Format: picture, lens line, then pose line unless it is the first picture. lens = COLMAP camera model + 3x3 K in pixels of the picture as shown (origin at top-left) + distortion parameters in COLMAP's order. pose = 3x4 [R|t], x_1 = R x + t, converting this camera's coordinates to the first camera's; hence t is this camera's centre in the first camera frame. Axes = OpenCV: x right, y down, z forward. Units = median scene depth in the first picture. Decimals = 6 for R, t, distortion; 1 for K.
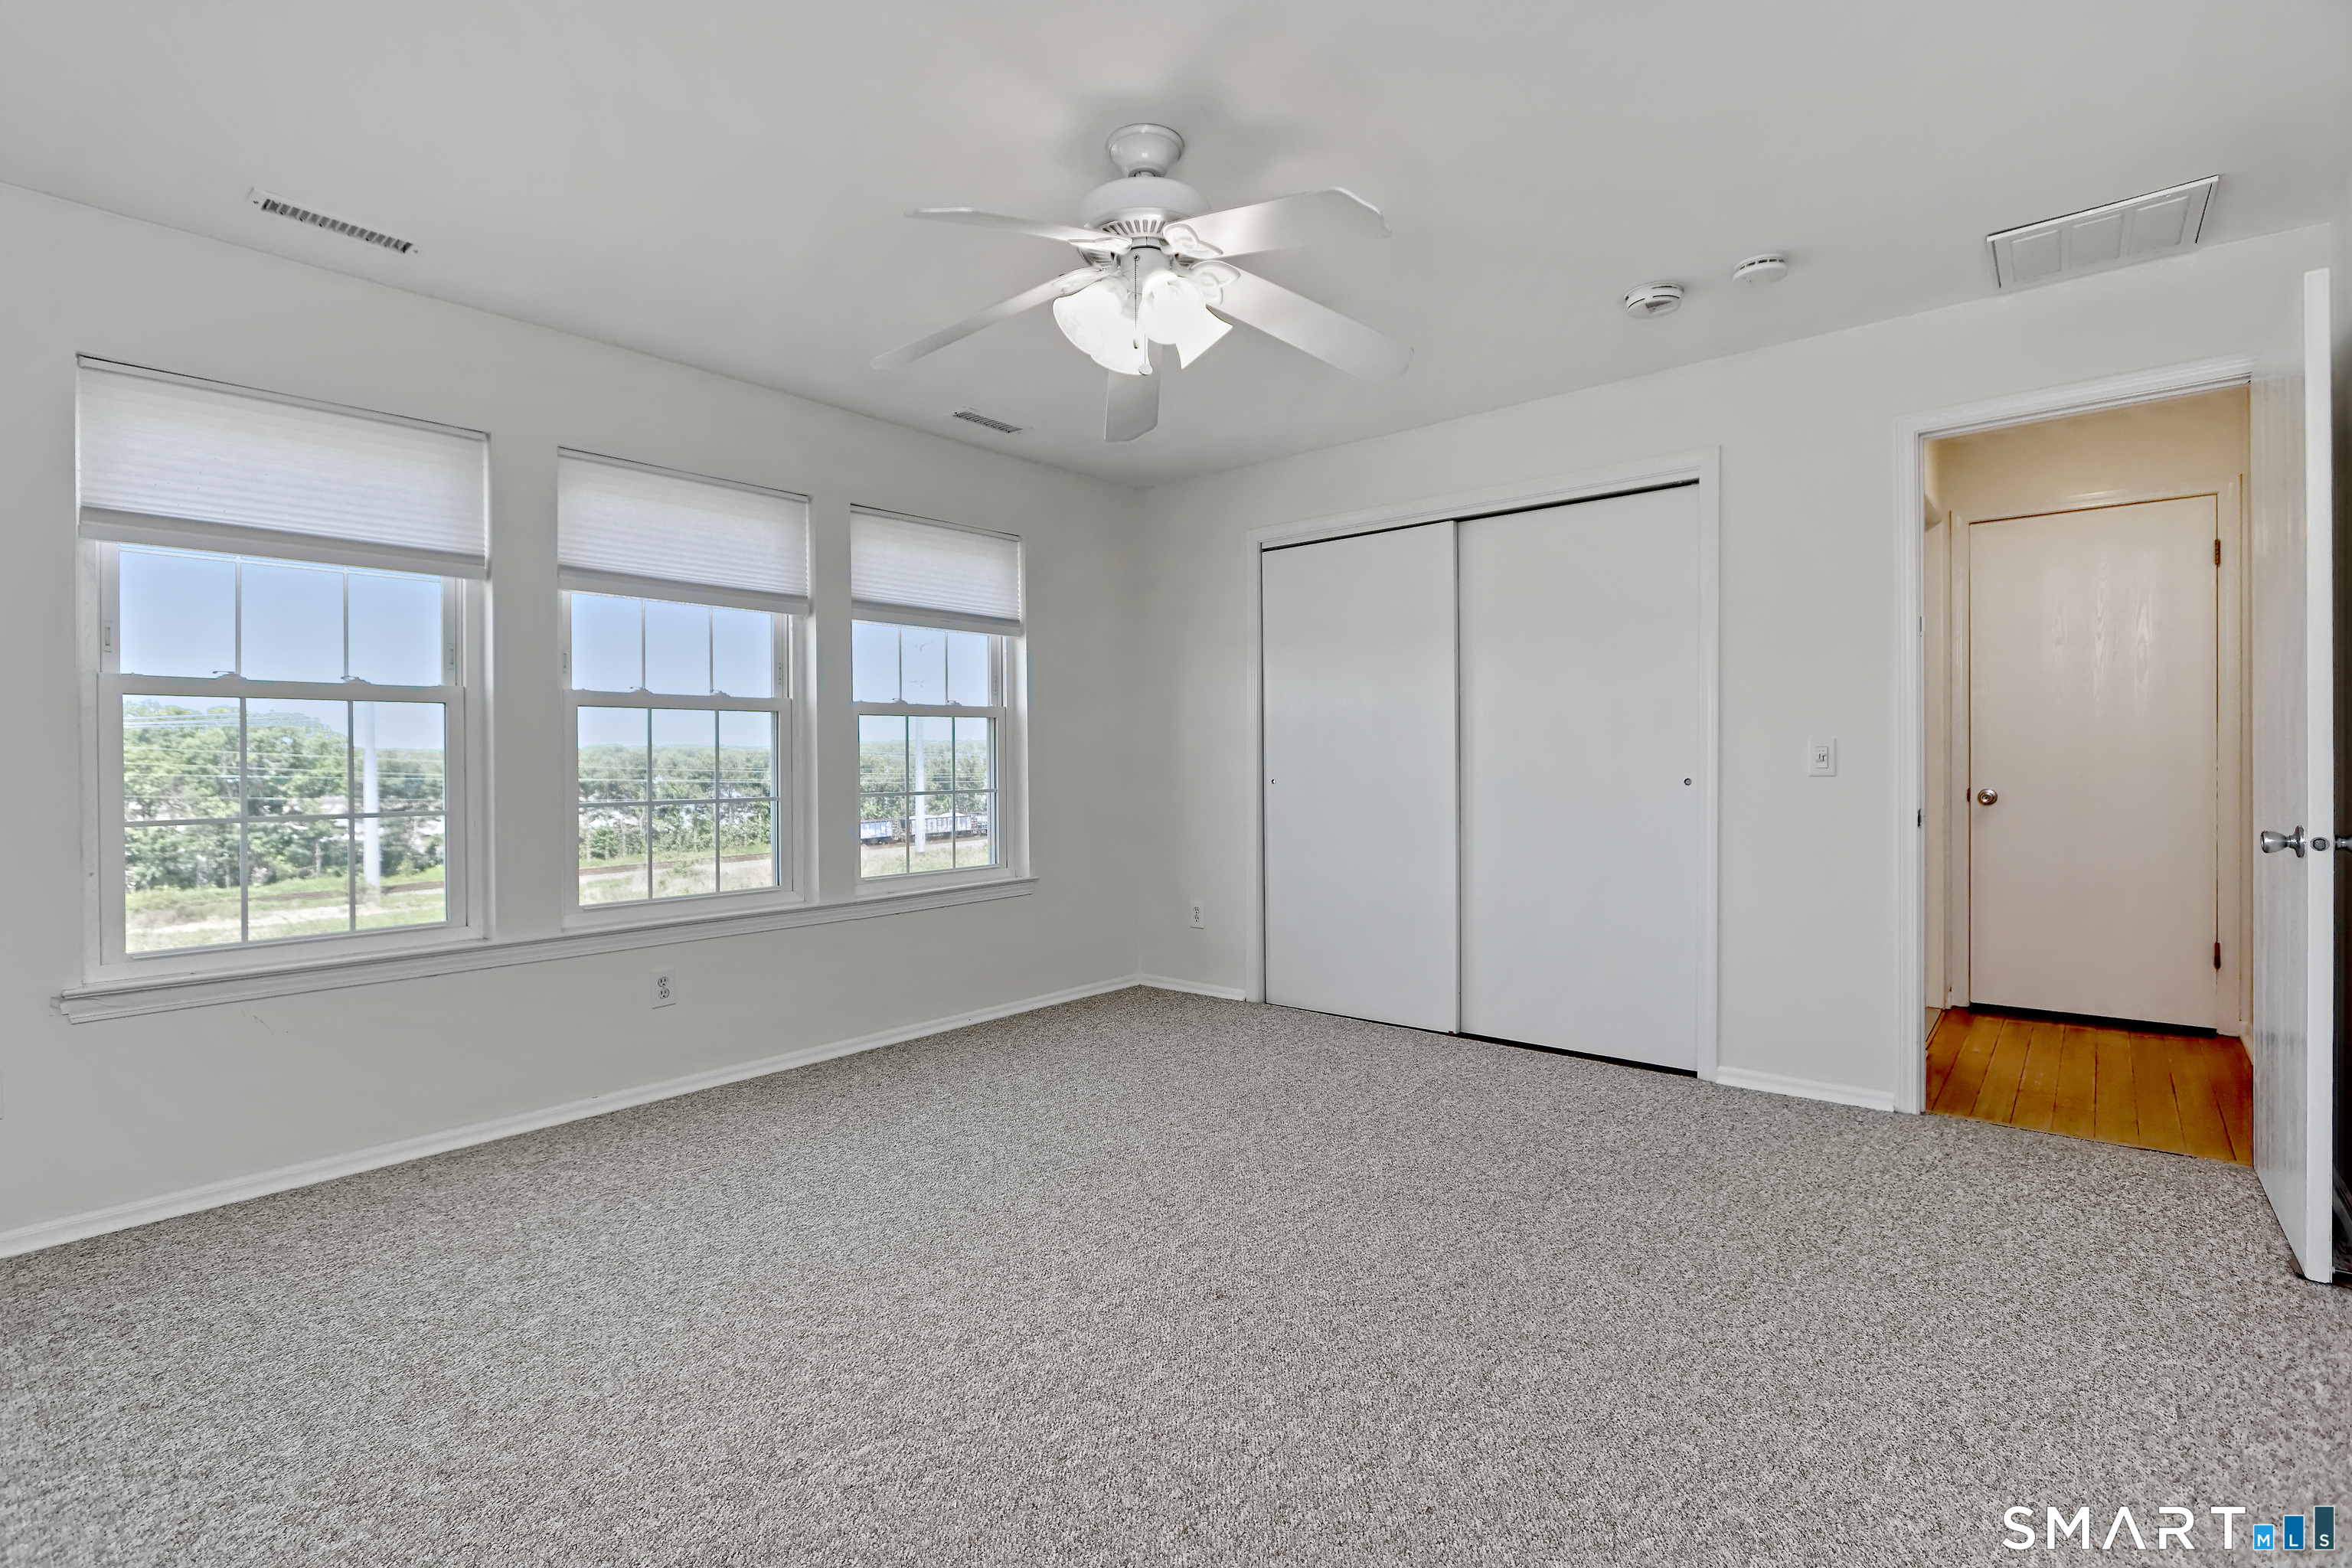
lens RADIAL K [[1027.5, 0, 1167.8], [0, 1027.5, 796.5], [0, 0, 1]] dist [0.032310, 0.000311]
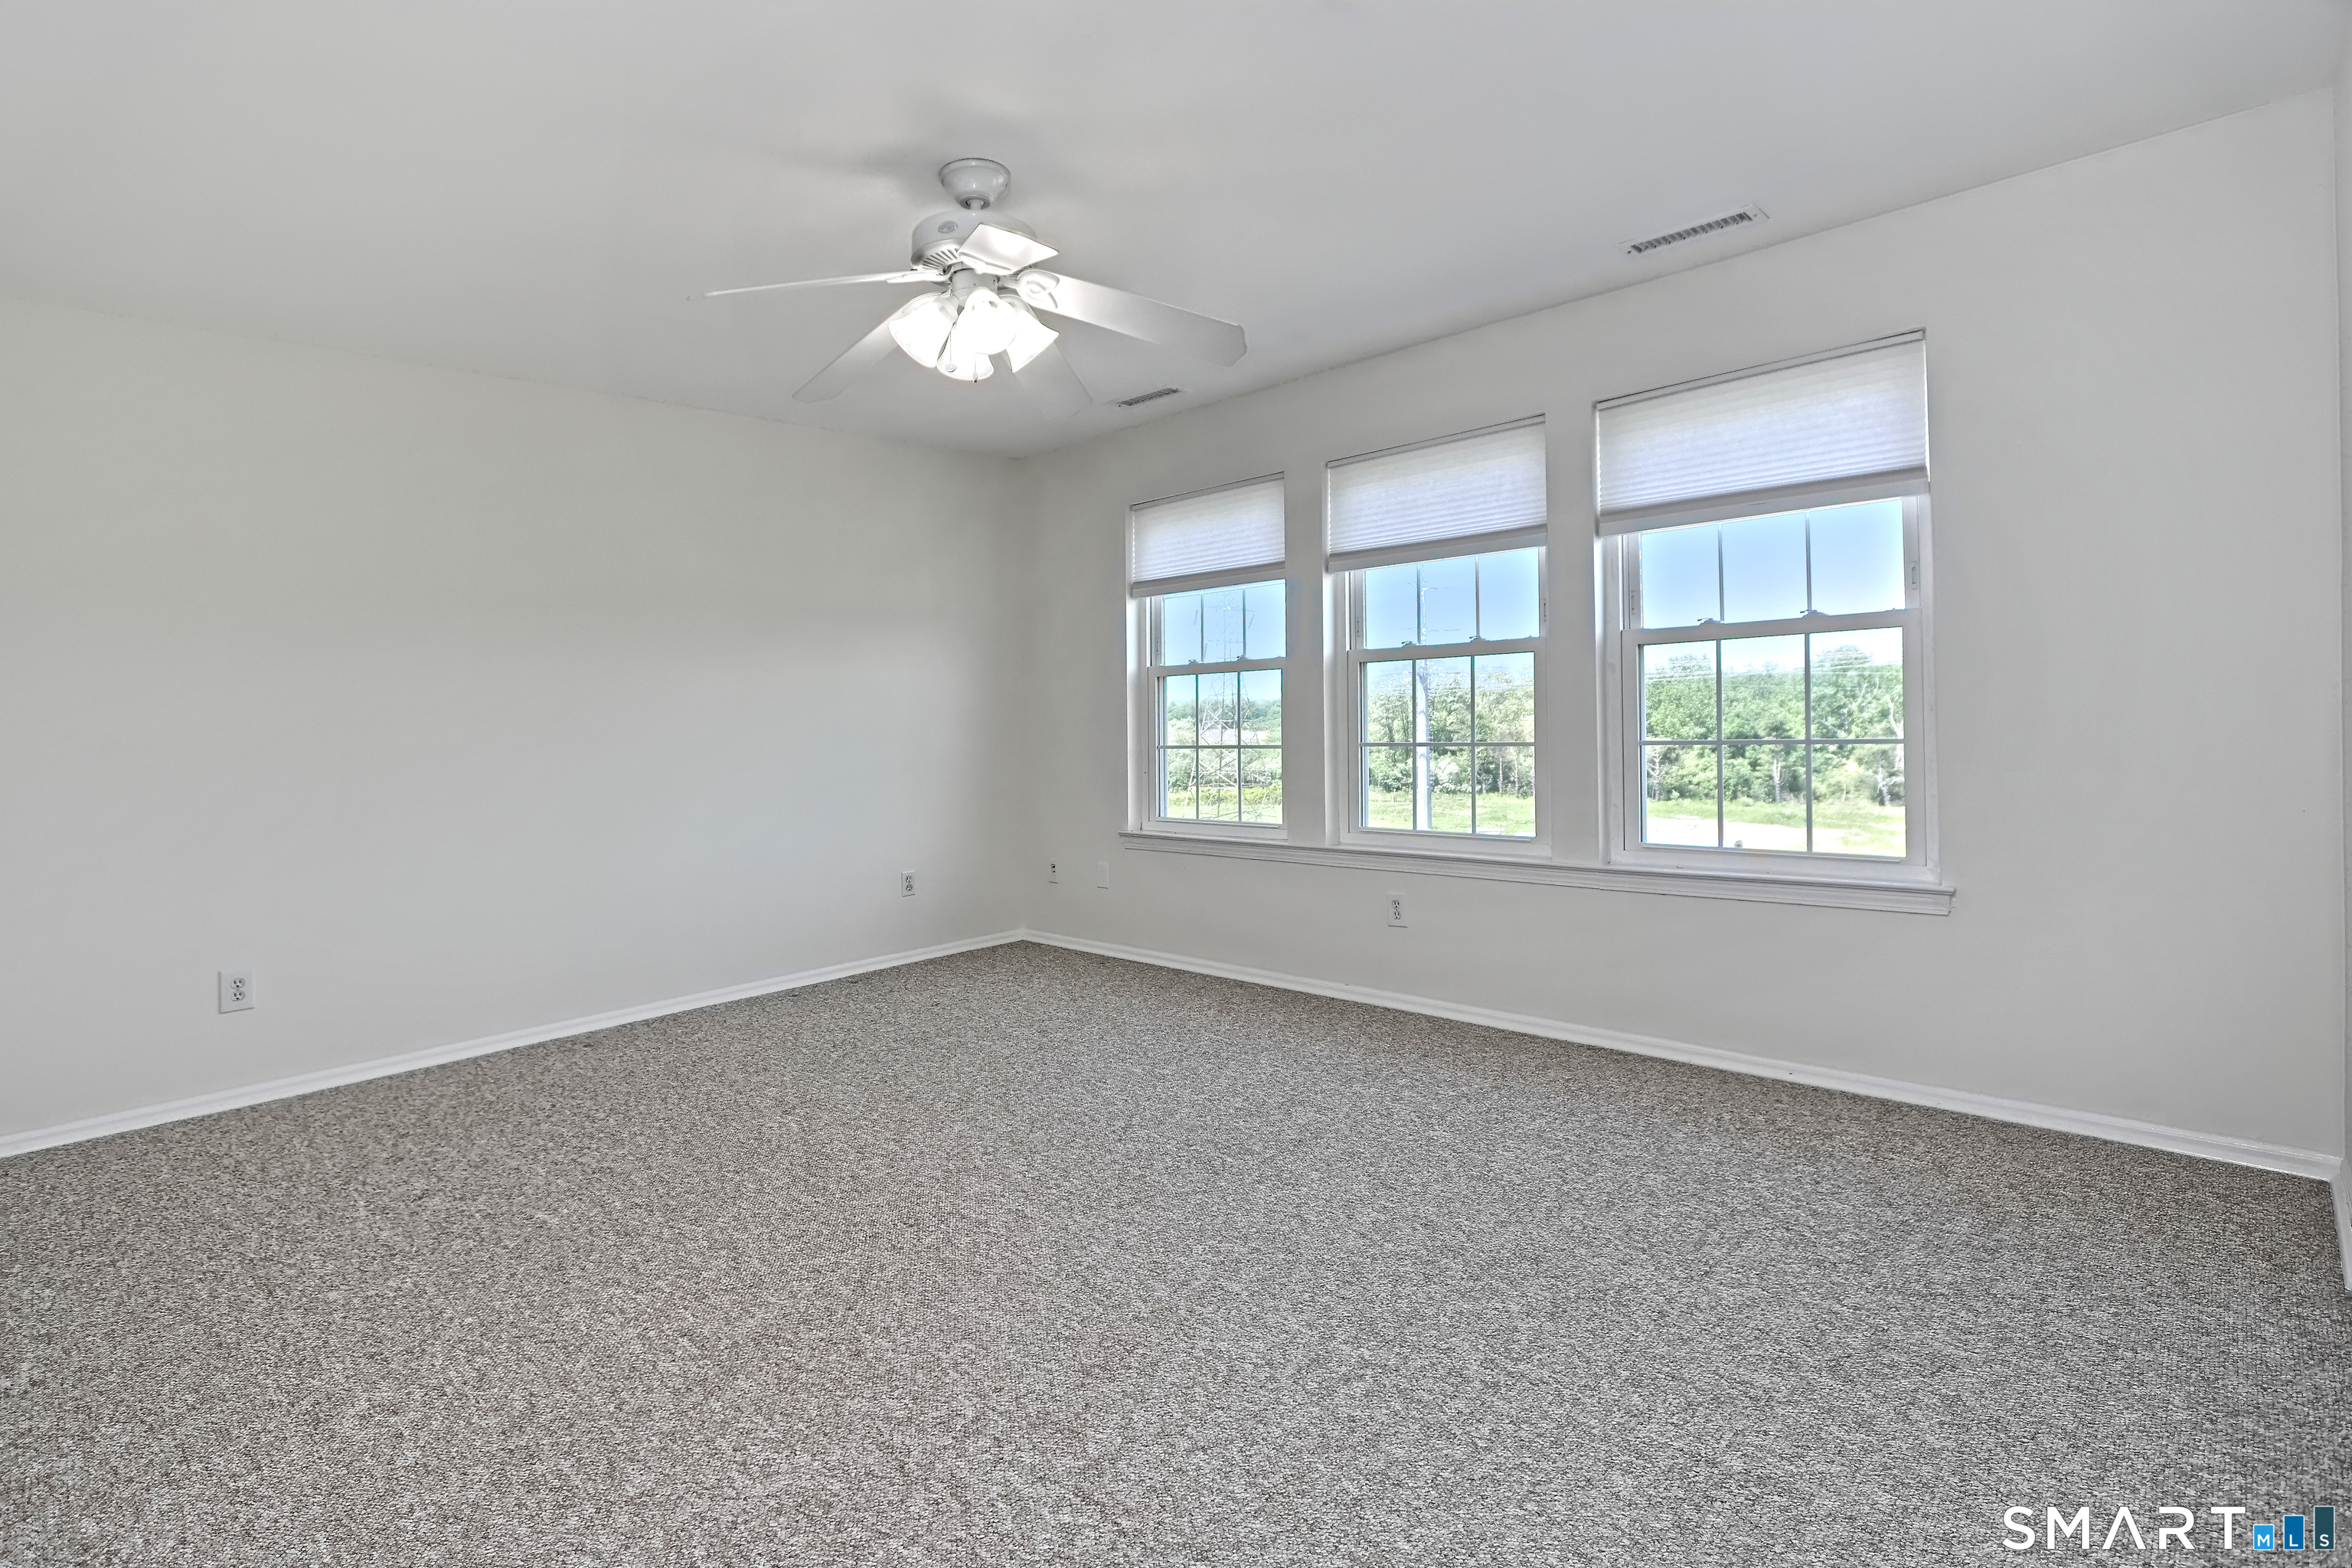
lens RADIAL K [[1105.0, 0, 1165.7], [0, 1105.0, 703.7], [0, 0, 1]] dist [-0.008154, 0.000480]
pose [[-0.025453, 0.000239, -0.999676, 0.651661], [-0.004793, 0.999988, 0.000361, -0.034183], [0.999665, 0.004801, -0.025452, 0.706920]]
